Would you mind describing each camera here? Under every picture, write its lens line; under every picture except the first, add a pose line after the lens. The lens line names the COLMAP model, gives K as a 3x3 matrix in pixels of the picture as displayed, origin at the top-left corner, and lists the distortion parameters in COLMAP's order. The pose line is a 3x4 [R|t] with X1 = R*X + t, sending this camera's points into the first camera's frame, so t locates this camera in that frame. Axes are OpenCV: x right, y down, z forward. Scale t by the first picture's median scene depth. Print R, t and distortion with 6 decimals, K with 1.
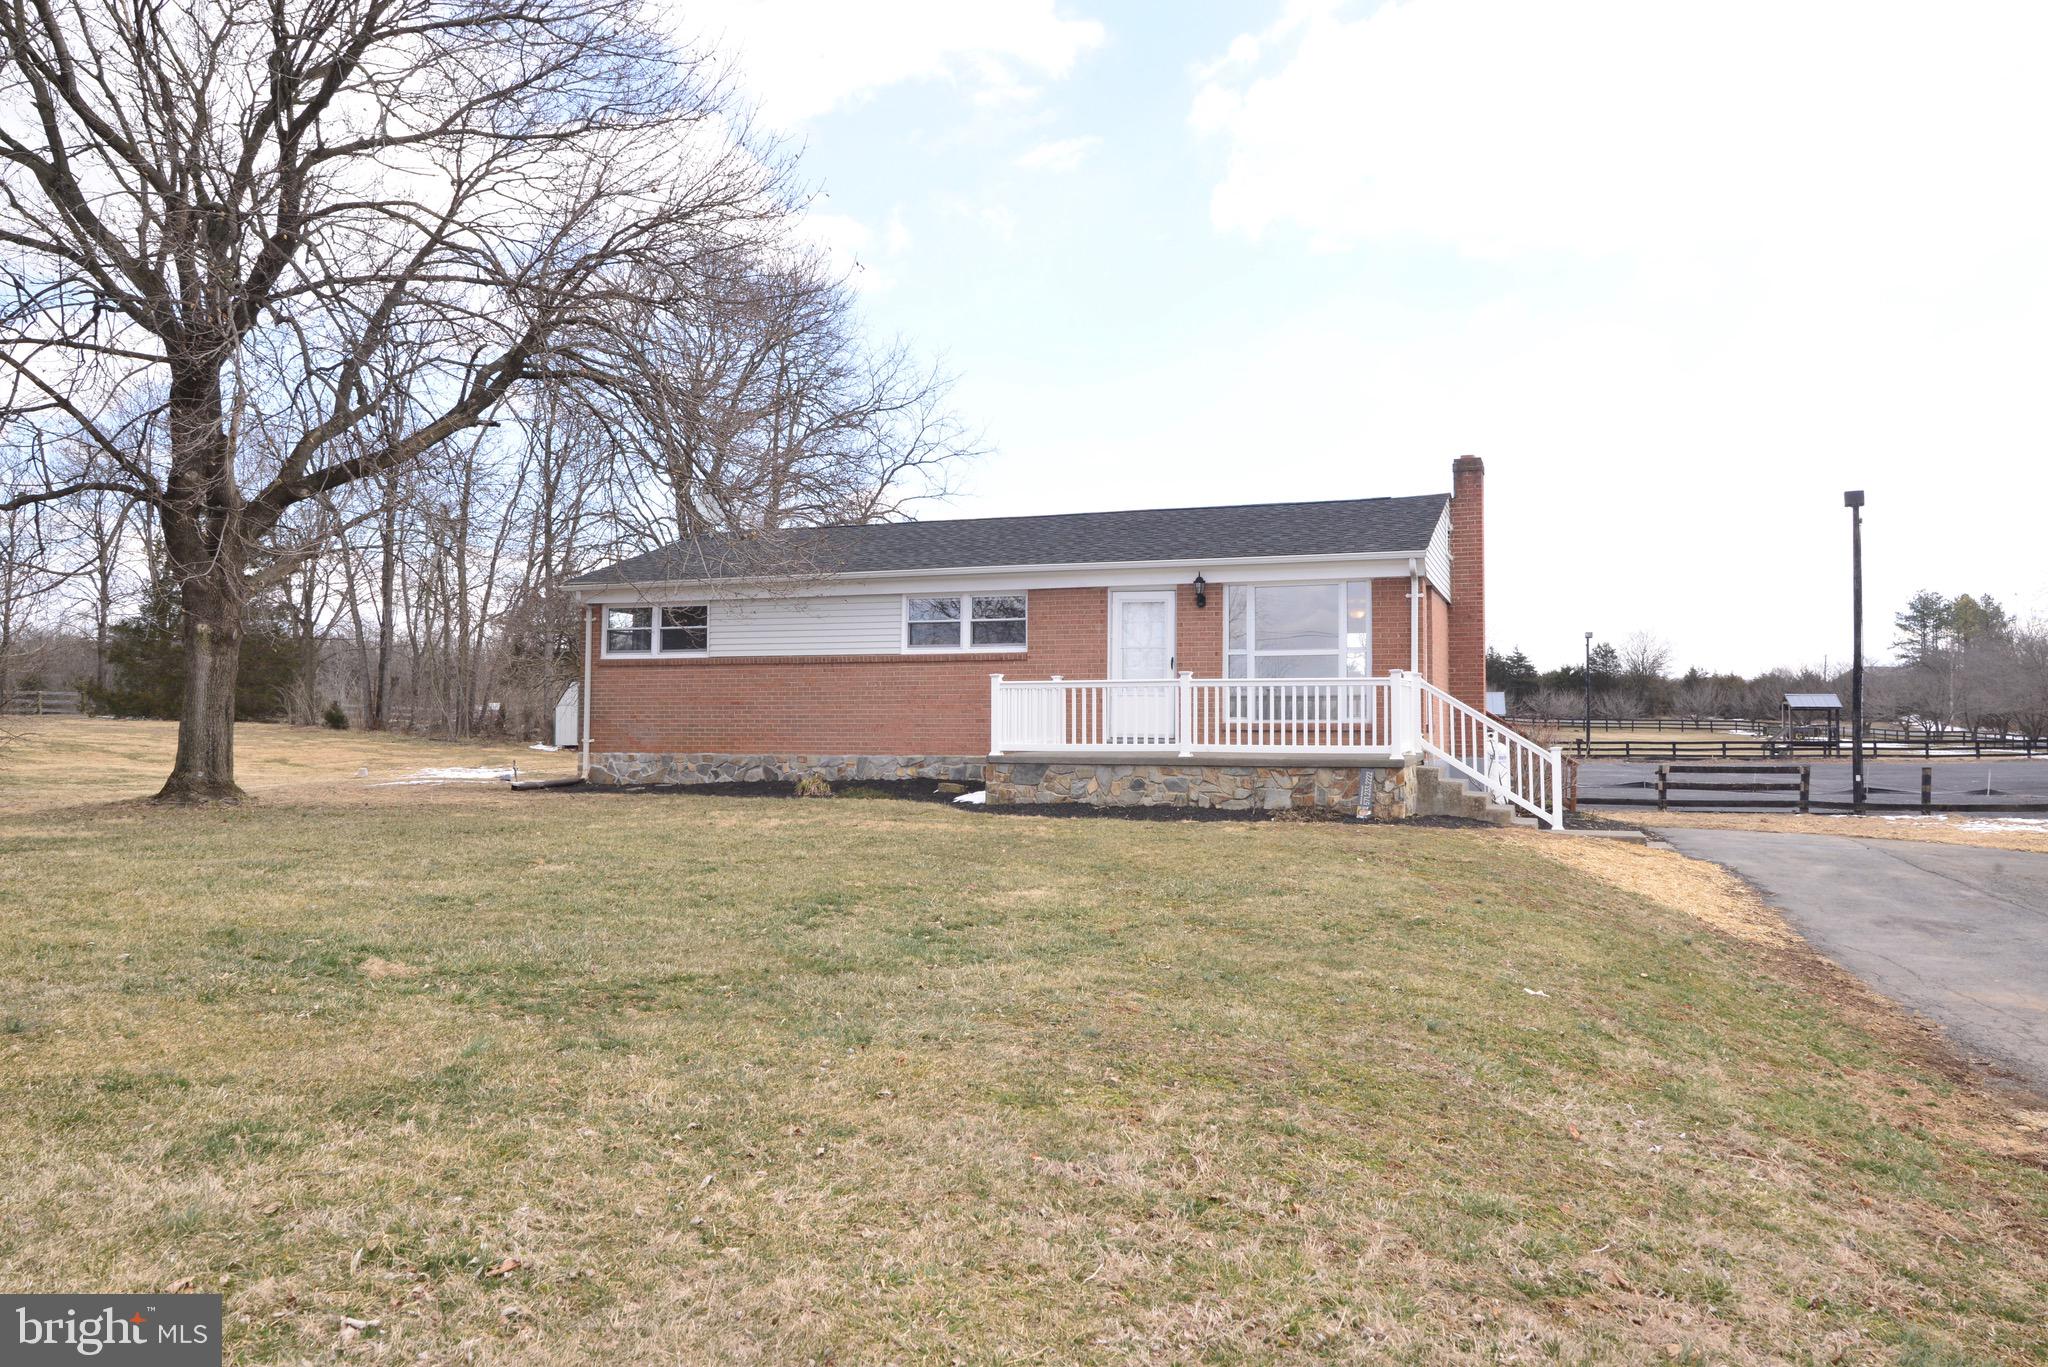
lens RADIAL K [[1496.8, 0, 1024.0], [0, 1496.8, 683.5], [0, 0, 1]] dist [0.000701, -0.001291]
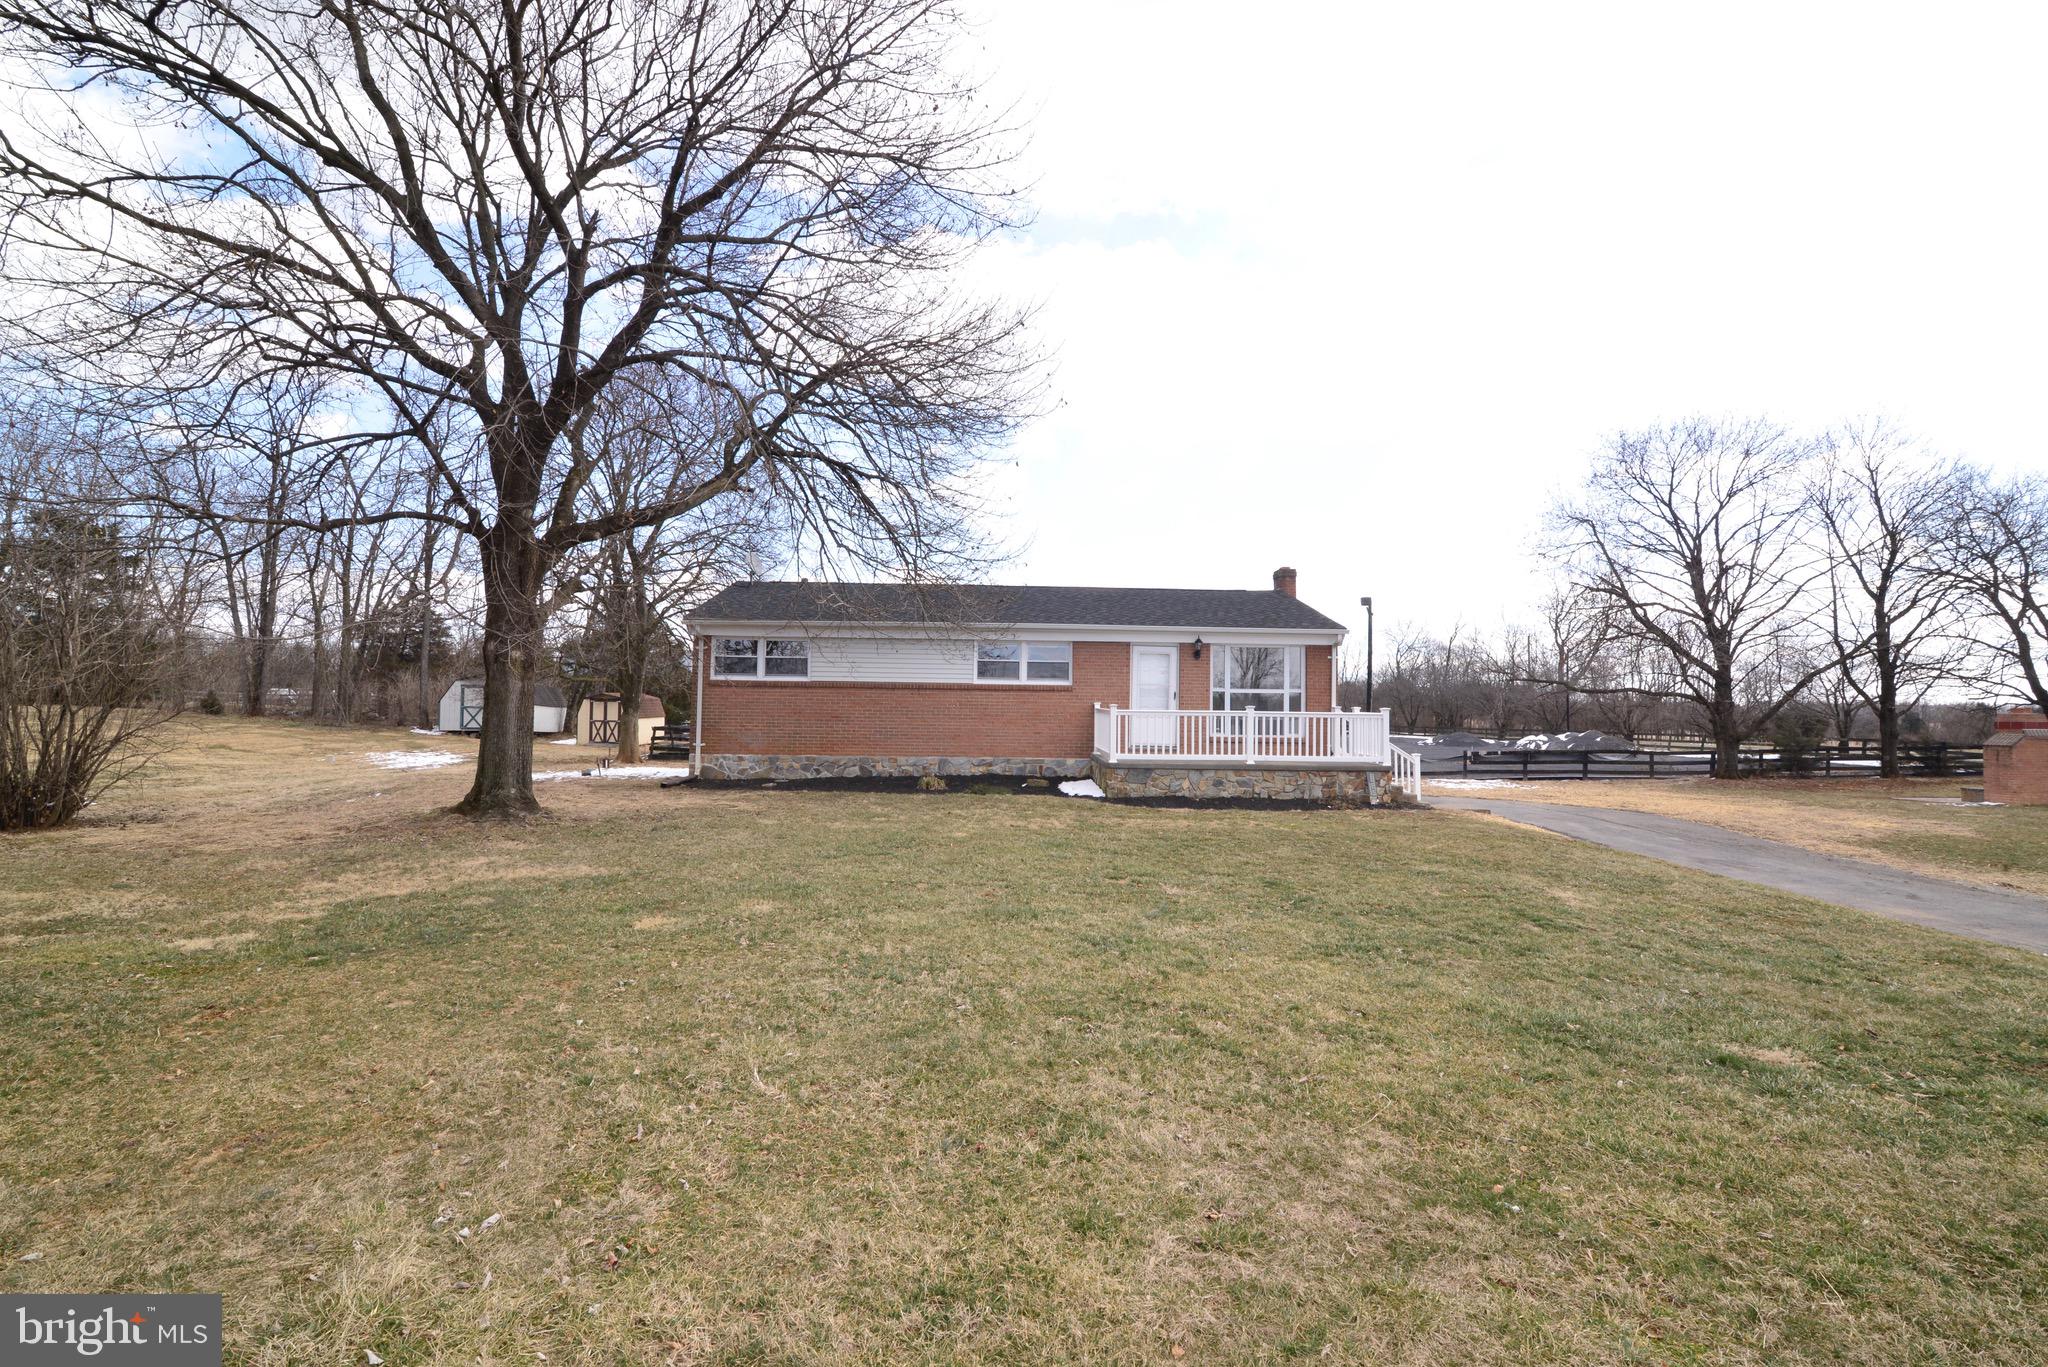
lens RADIAL K [[931.1, 0, 1016.8], [0, 931.1, 688.6], [0, 0, 1]] dist [-0.020309, 0.001603]
pose [[0.921271, 0.020403, 0.388385, -0.399940], [-0.023474, 0.999719, 0.003162, -0.019776], [-0.388211, -0.012030, 0.921492, 0.209346]]
